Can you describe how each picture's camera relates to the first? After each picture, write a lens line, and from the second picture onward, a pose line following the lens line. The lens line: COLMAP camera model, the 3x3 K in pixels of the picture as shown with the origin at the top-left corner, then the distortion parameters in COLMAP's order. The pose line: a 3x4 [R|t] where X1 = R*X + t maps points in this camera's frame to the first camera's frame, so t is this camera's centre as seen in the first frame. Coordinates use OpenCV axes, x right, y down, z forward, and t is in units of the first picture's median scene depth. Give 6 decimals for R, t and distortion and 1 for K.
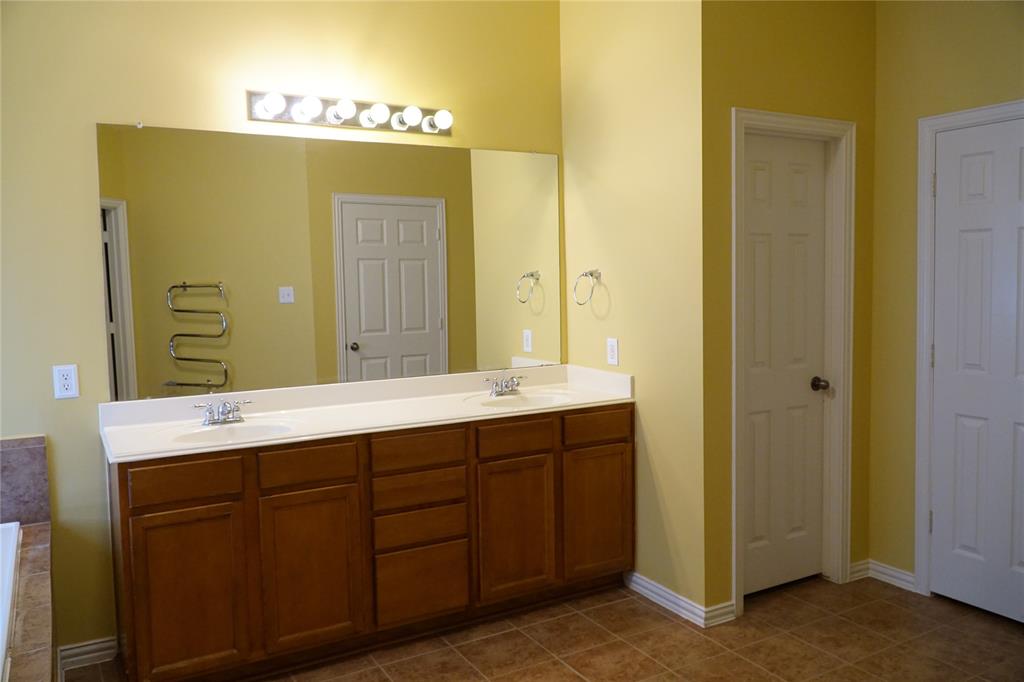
lens RADIAL K [[806.0, 0, 511.9], [0, 806.0, 337.0], [0, 0, 1]] dist [0.002340, -0.001727]
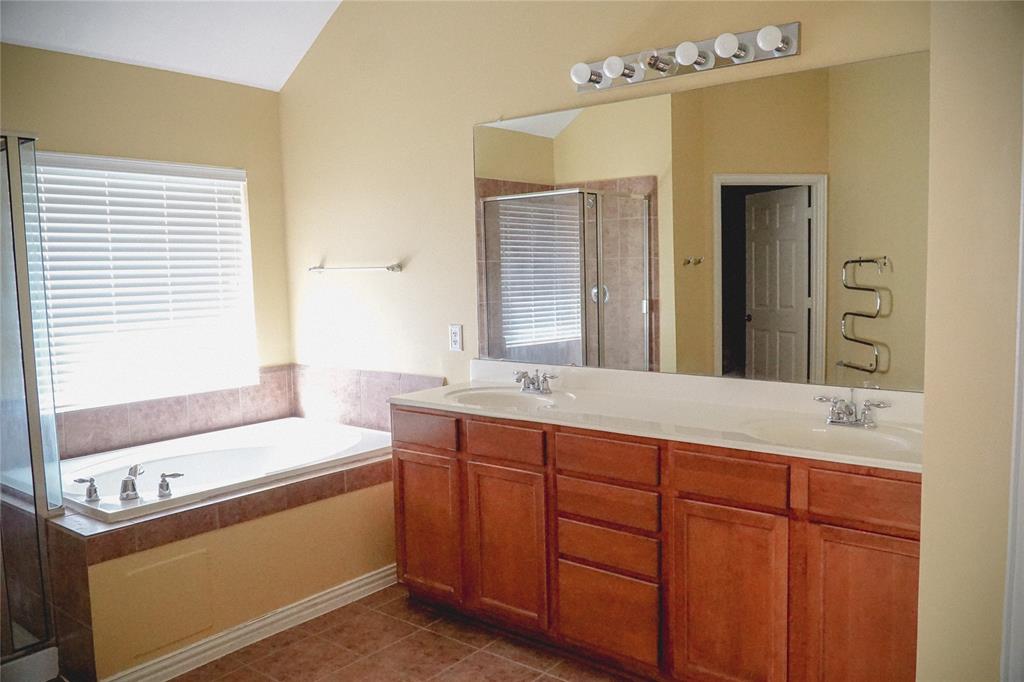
lens RADIAL K [[806.0, 0, 512.3], [0, 806.0, 346.2], [0, 0, 1]] dist [0.002340, -0.001727]
pose [[0.359384, 0.098277, -0.928001, 0.618091], [-0.058908, 0.994845, 0.082543, -0.041241], [0.931329, 0.025002, 0.363320, 0.584505]]
